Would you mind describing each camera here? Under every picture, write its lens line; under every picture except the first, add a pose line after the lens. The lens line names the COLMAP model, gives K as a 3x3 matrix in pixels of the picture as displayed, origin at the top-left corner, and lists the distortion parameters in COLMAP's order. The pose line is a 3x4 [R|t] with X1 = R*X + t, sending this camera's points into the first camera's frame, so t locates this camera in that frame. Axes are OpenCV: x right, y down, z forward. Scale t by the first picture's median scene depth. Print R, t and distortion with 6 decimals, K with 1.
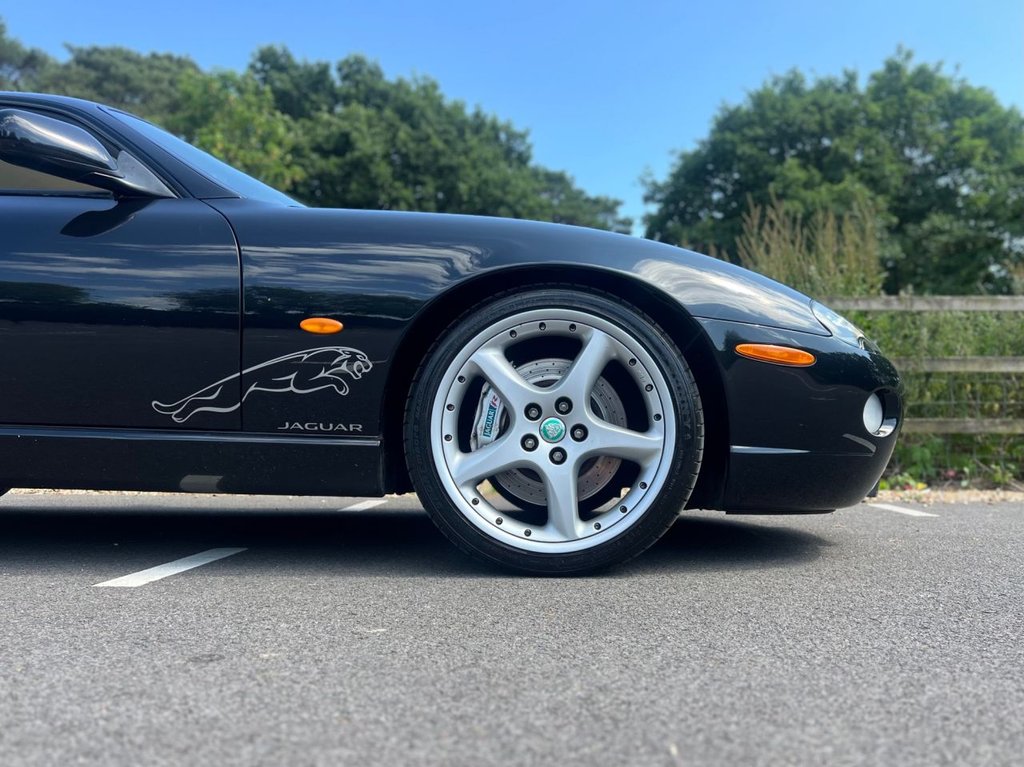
lens RADIAL K [[818.3, 0, 555.1], [0, 818.3, 430.8], [0, 0, 1]] dist [0.004759, 0.001722]
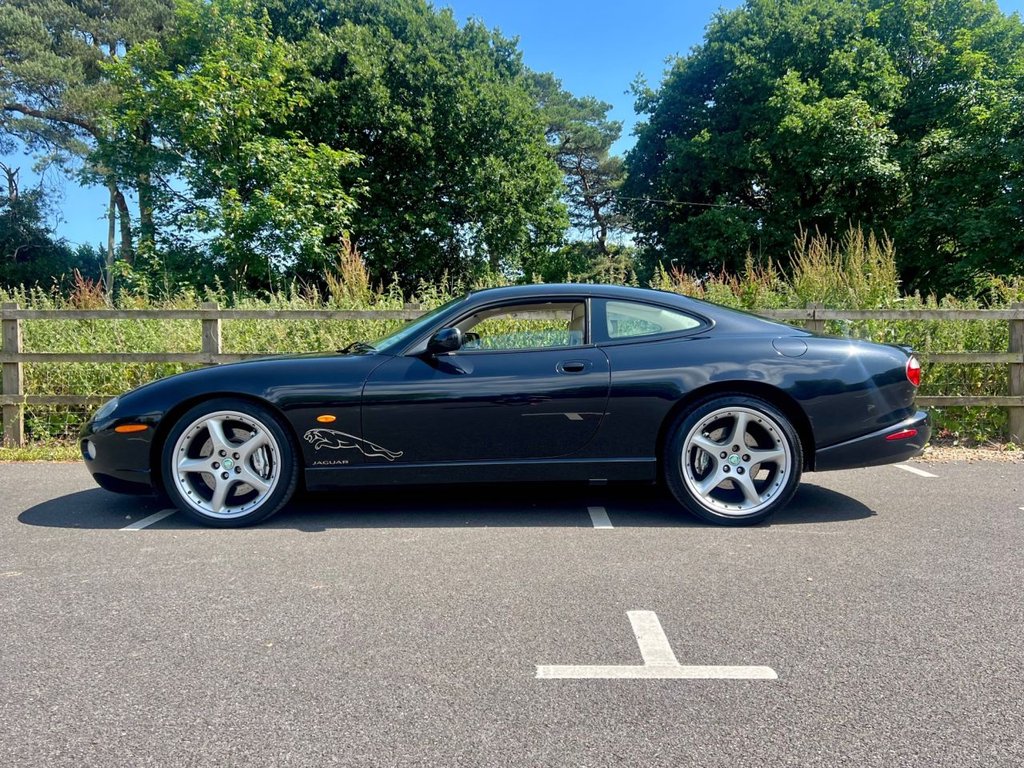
lens RADIAL K [[889.1, 0, 546.1], [0, 889.1, 383.4], [0, 0, 1]] dist [0.016718, -0.010517]
pose [[0.999561, -0.011087, 0.027492, -0.043605], [0.009620, 0.998552, 0.052927, -0.021654], [-0.028039, -0.052640, 0.998220, -0.089747]]
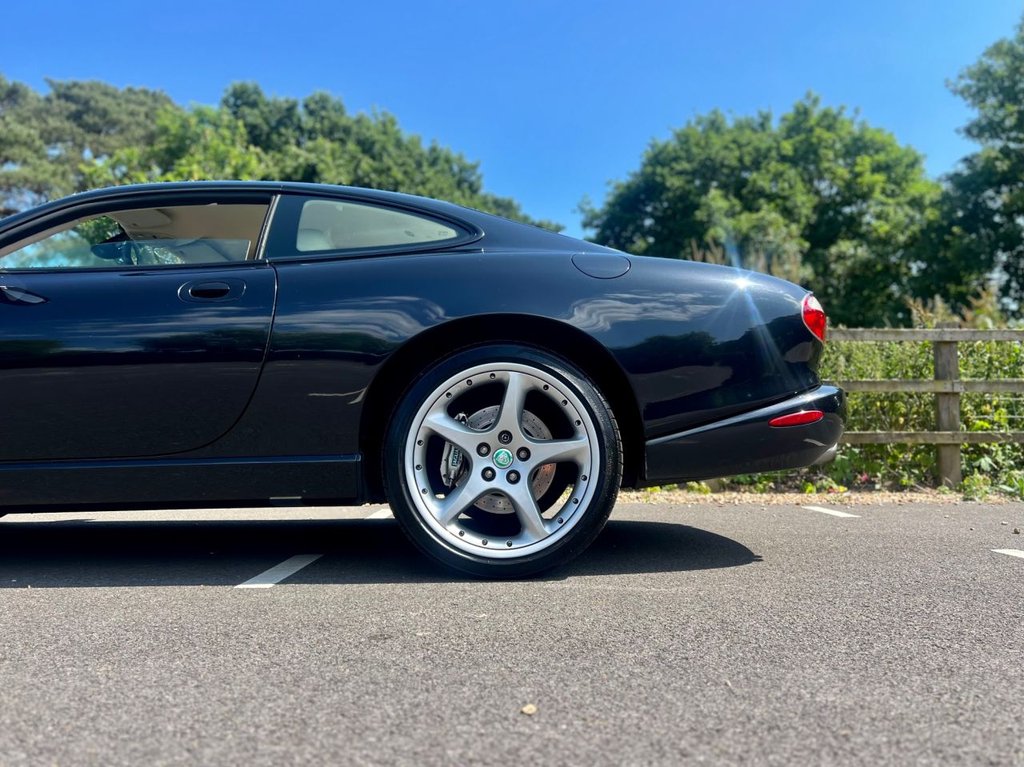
lens RADIAL K [[757.5, 0, 539.2], [0, 757.5, 406.0], [0, 0, 1]] dist [0.010412, -0.002580]
pose [[0.998622, -0.006317, 0.052092, -0.008077], [0.008188, 0.999326, -0.035777, -0.002868], [-0.051831, 0.036154, 0.998001, -0.013259]]
